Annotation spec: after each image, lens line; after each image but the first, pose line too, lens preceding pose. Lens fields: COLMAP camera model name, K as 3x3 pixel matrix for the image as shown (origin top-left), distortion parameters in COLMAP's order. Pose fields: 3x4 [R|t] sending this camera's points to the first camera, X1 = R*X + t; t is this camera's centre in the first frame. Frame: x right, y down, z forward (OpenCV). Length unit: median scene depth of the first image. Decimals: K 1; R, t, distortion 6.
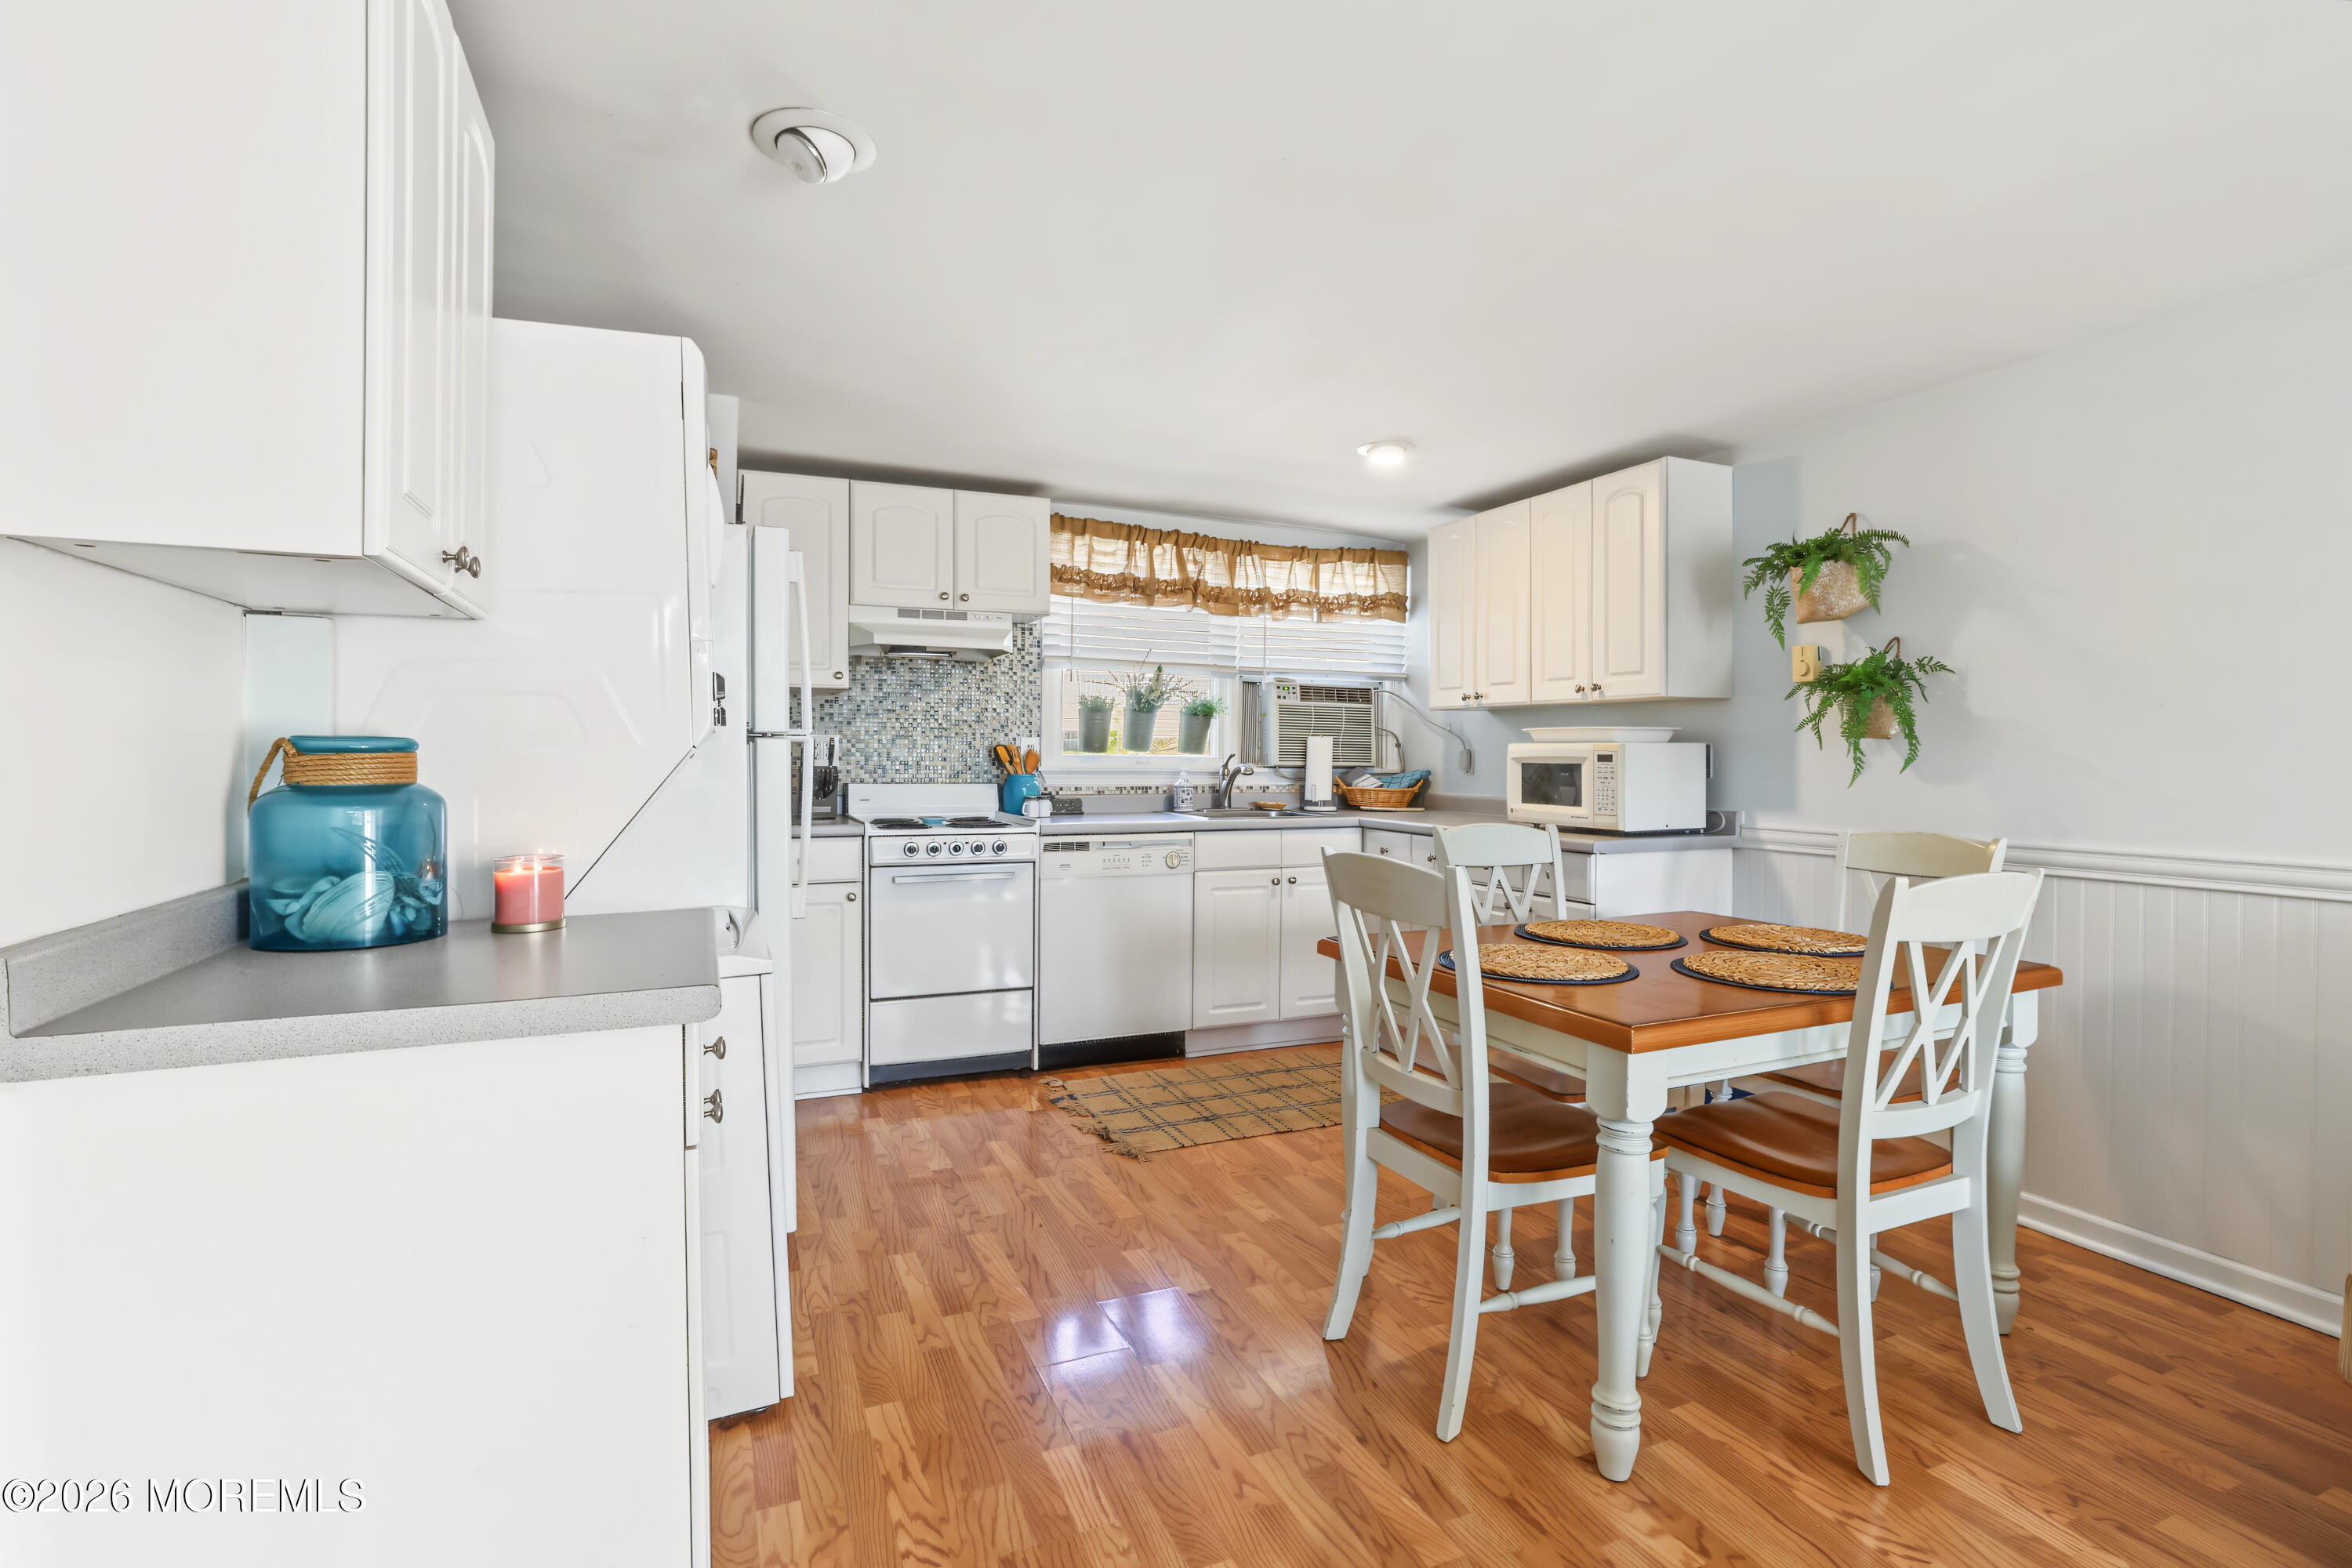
lens RADIAL K [[1076.3, 0, 1175.8], [0, 1076.3, 763.1], [0, 0, 1]] dist [-0.049161, 0.014817]
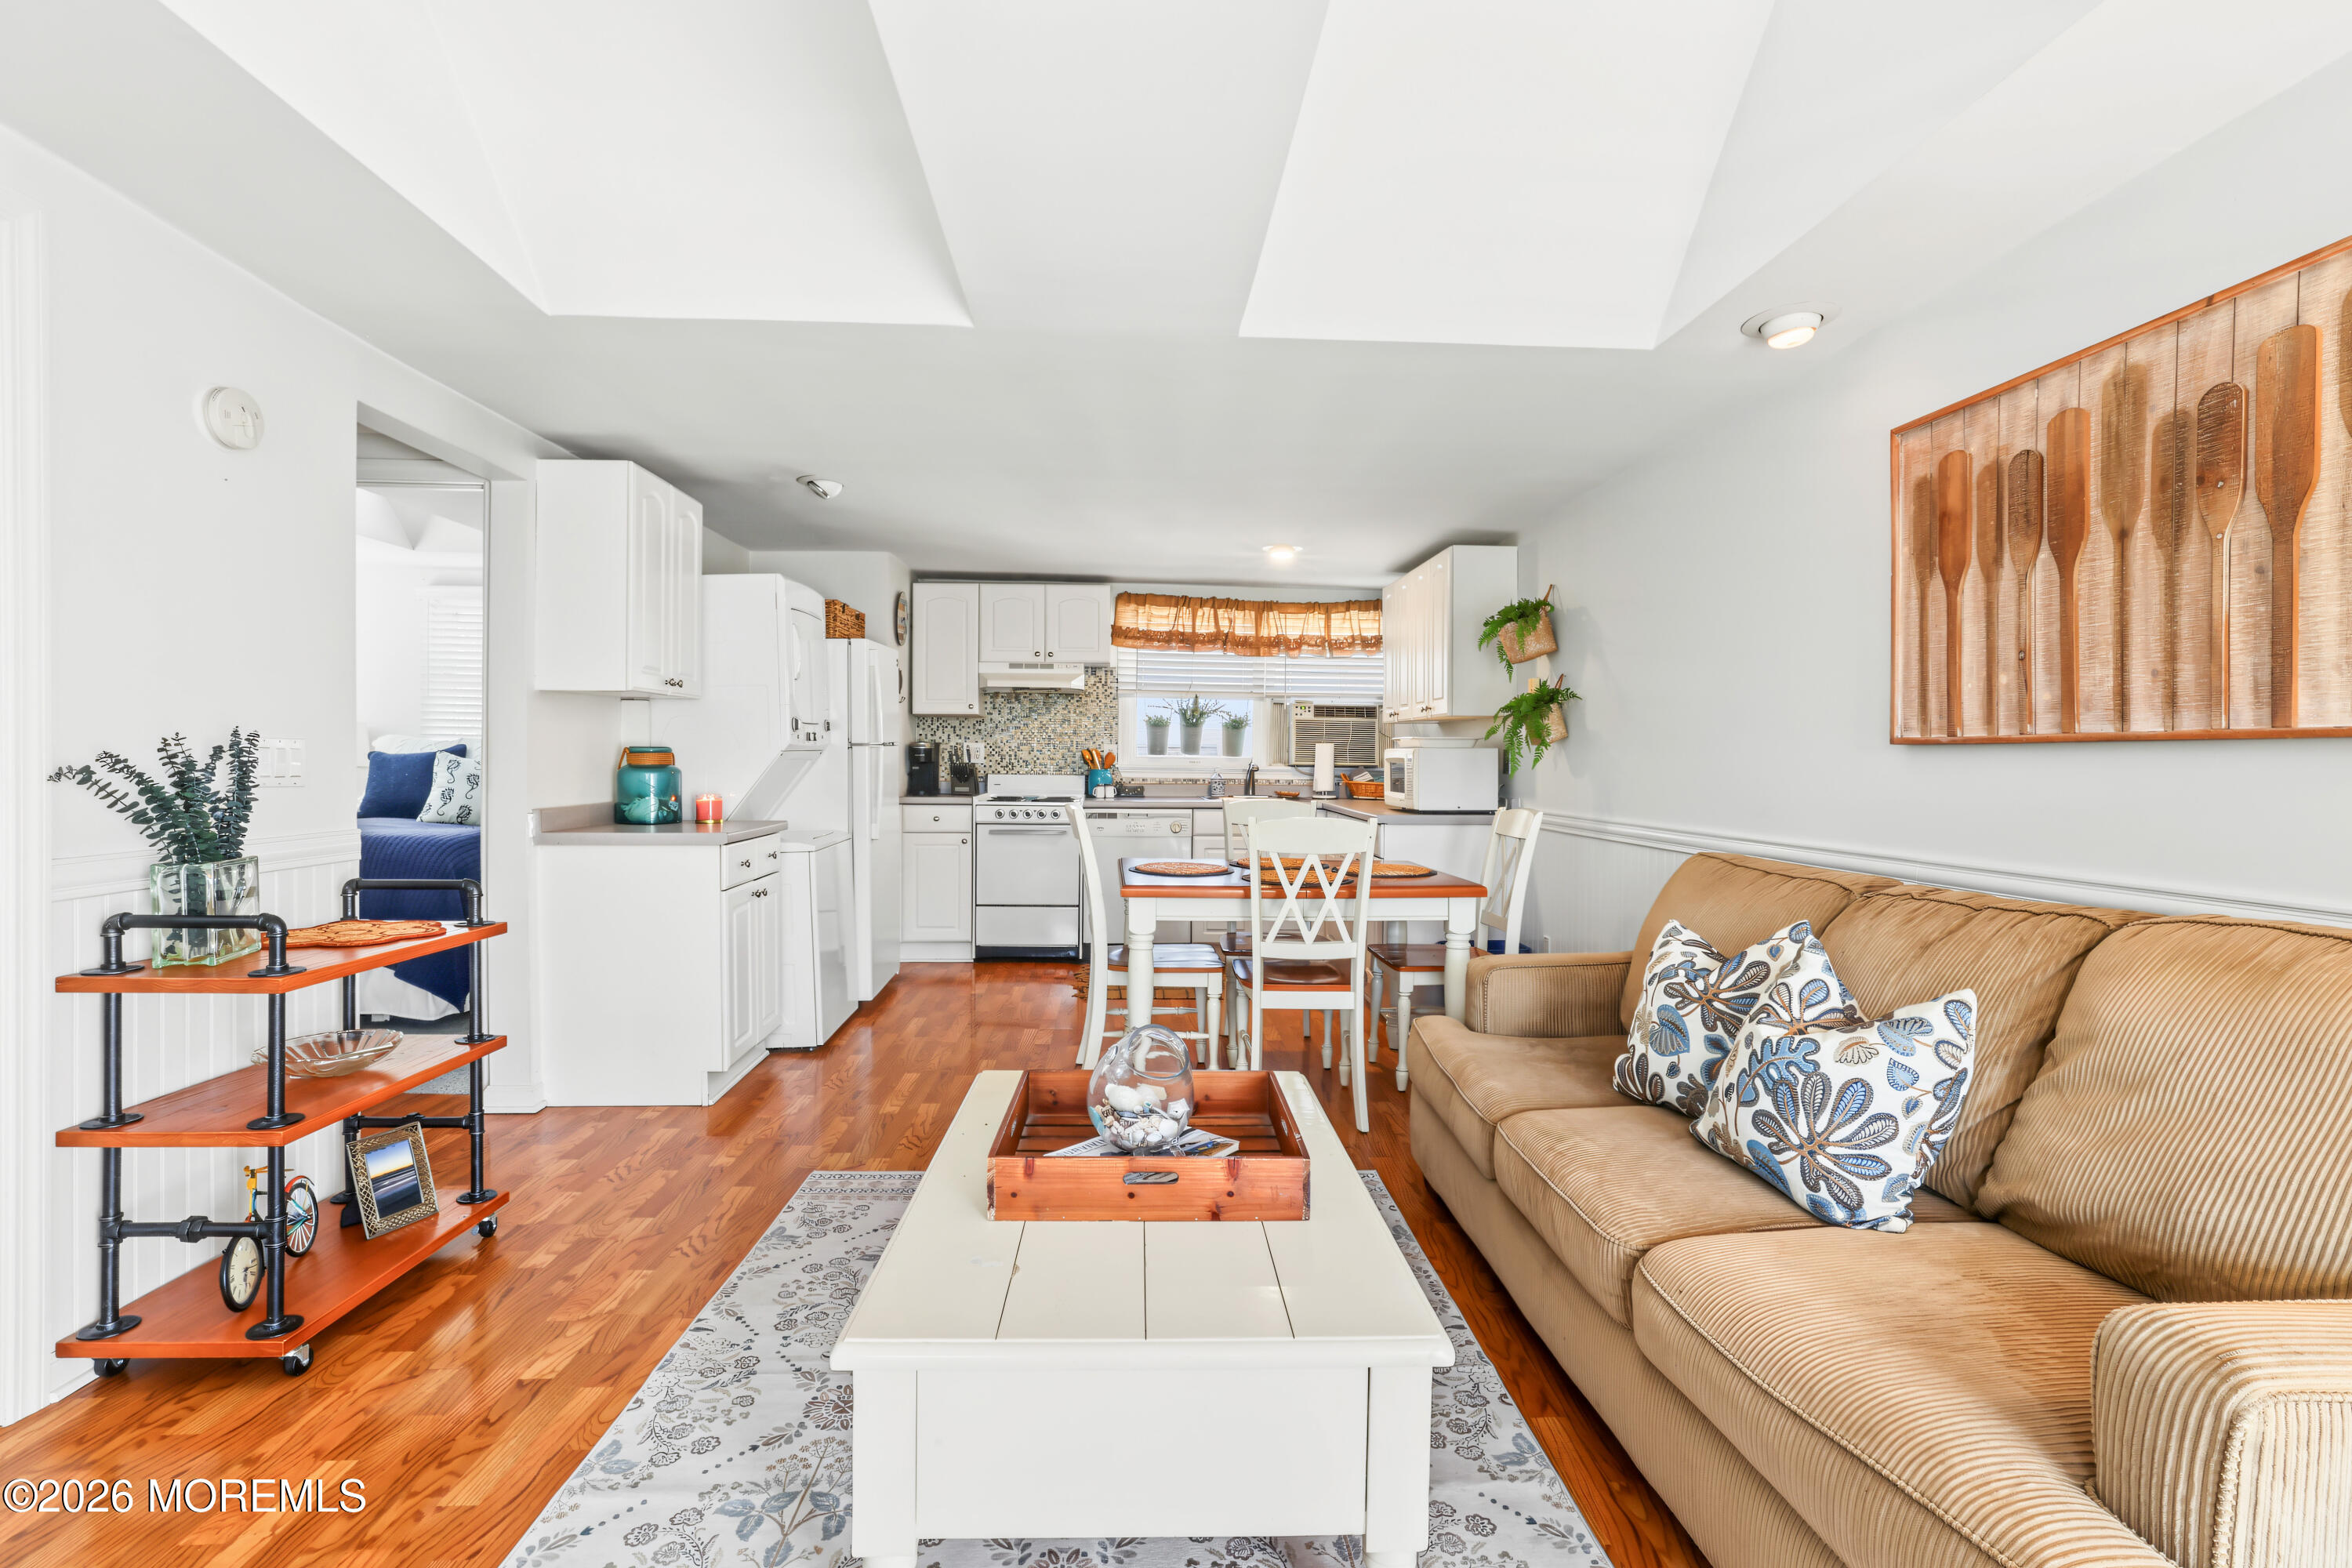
lens RADIAL K [[1084.2, 0, 1176.0], [0, 1084.2, 784.0], [0, 0, 1]] dist [-0.037662, 0.016327]
pose [[0.934991, 0.011451, -0.354486, 0.487026], [-0.006359, 0.999859, 0.015527, 0.006549], [0.354614, -0.012264, 0.934933, -0.366550]]
